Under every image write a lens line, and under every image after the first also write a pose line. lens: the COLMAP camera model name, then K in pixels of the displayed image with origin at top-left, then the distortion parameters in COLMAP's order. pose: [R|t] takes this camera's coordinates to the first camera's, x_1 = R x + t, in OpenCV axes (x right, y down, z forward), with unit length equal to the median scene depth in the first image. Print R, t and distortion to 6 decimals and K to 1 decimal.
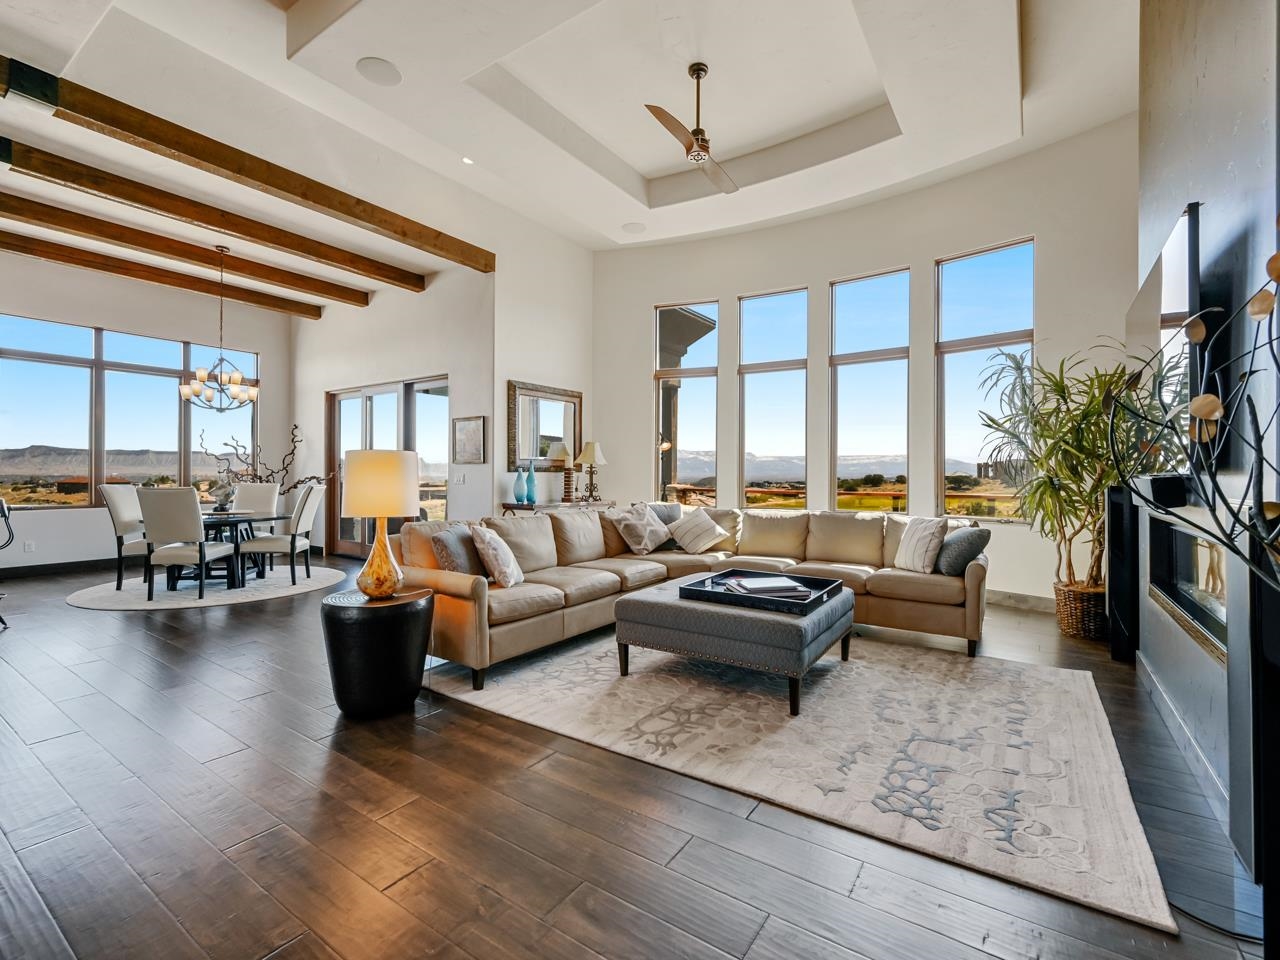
lens RADIAL K [[582.8, 0, 627.6], [0, 582.8, 474.3], [0, 0, 1]] dist [-0.001224, -0.000423]
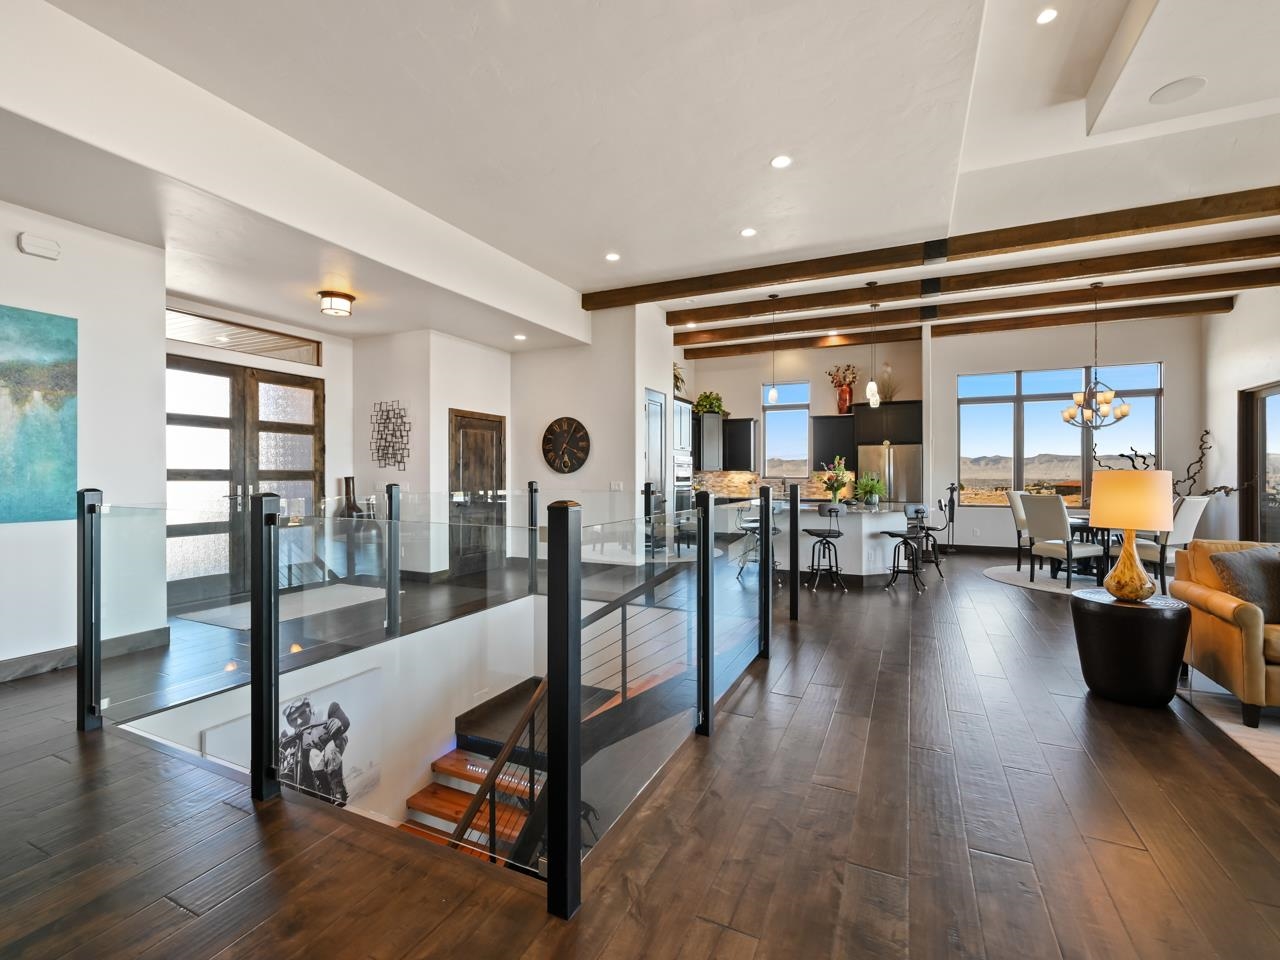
lens RADIAL K [[569.3, 0, 647.7], [0, 569.3, 477.2], [0, 0, 1]] dist [-0.000896, 0.000033]
pose [[0.171699, -0.001182, -0.985149, 0.260256], [-0.001017, 0.999999, -0.001377, -0.012247], [0.985149, 0.001238, 0.171697, -0.051066]]
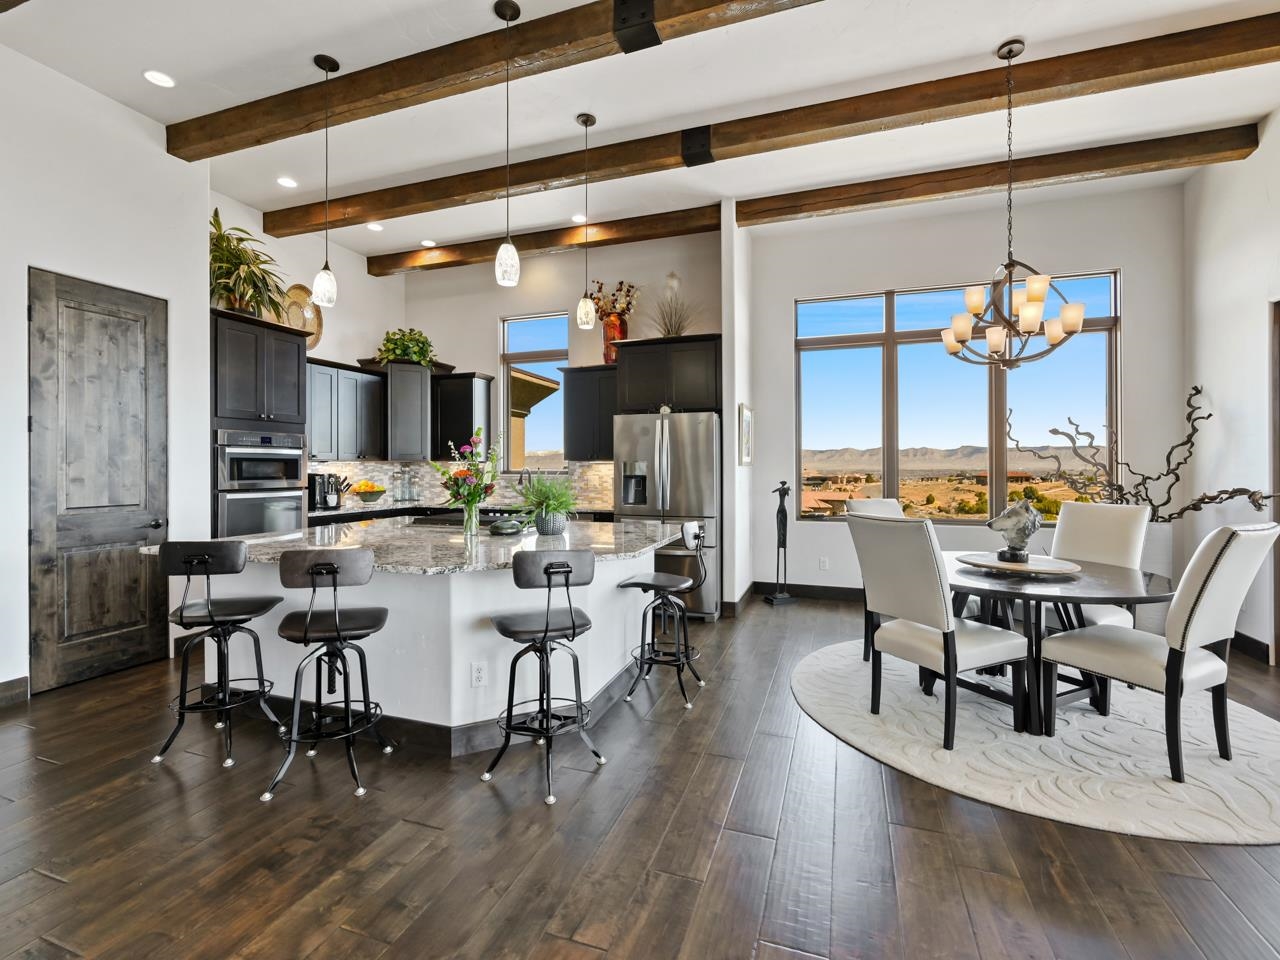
lens RADIAL K [[577.6, 0, 641.1], [0, 577.6, 466.7], [0, 0, 1]] dist [-0.001881, 0.000254]
pose [[0.265787, -0.004428, -0.964022, -0.319208], [0.000388, 0.999990, -0.004487, -0.018701], [0.964032, 0.000818, 0.265786, 0.596071]]
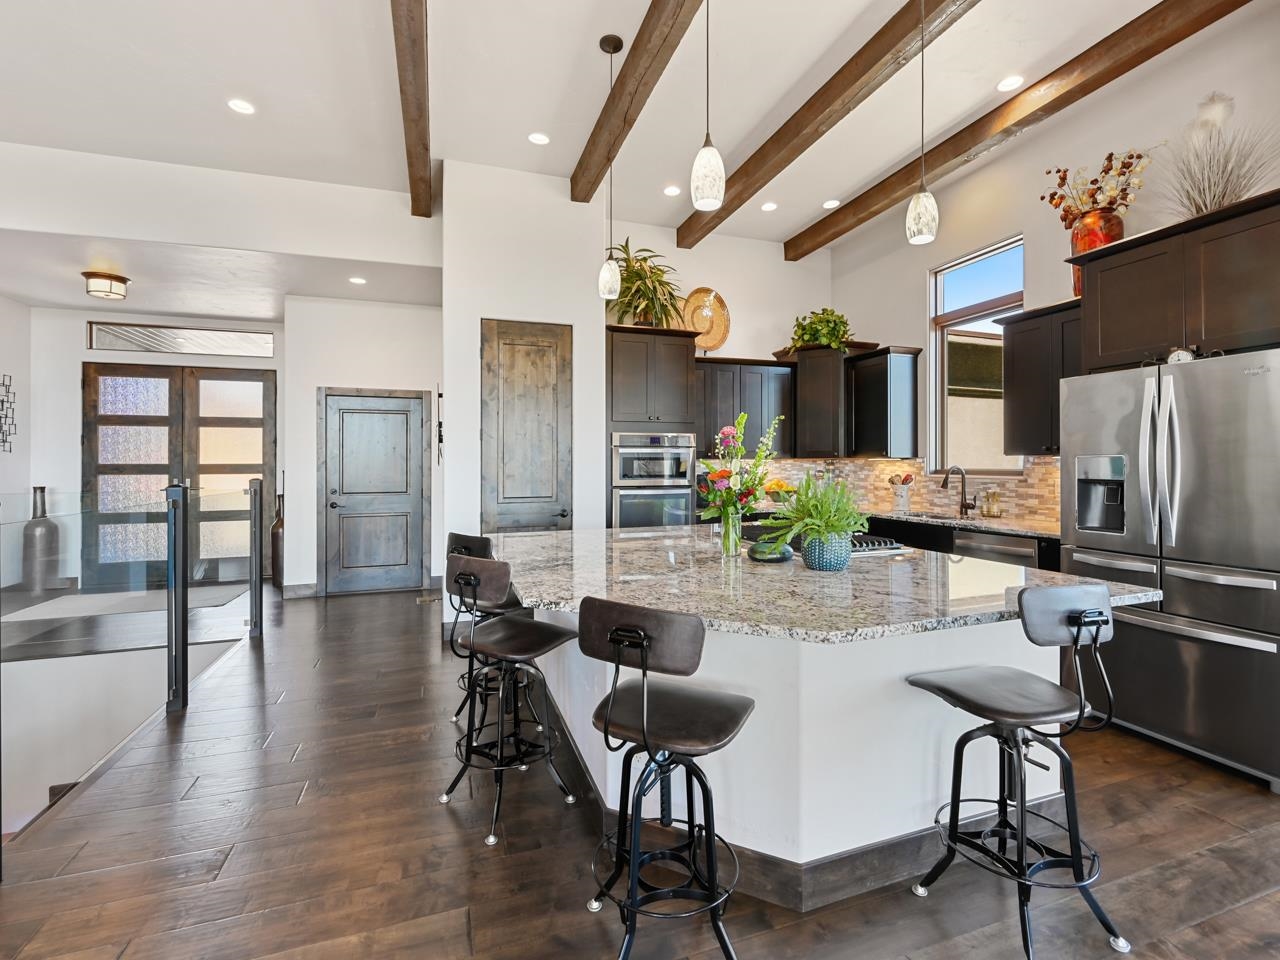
lens RADIAL K [[577.6, 0, 641.1], [0, 577.6, 466.7], [0, 0, 1]] dist [-0.001881, 0.000254]
pose [[-0.587411, 0.000641, -0.809289, -0.526184], [0.000904, 1.000000, 0.000135, -0.020648], [0.809288, -0.000652, -0.587411, 0.790877]]
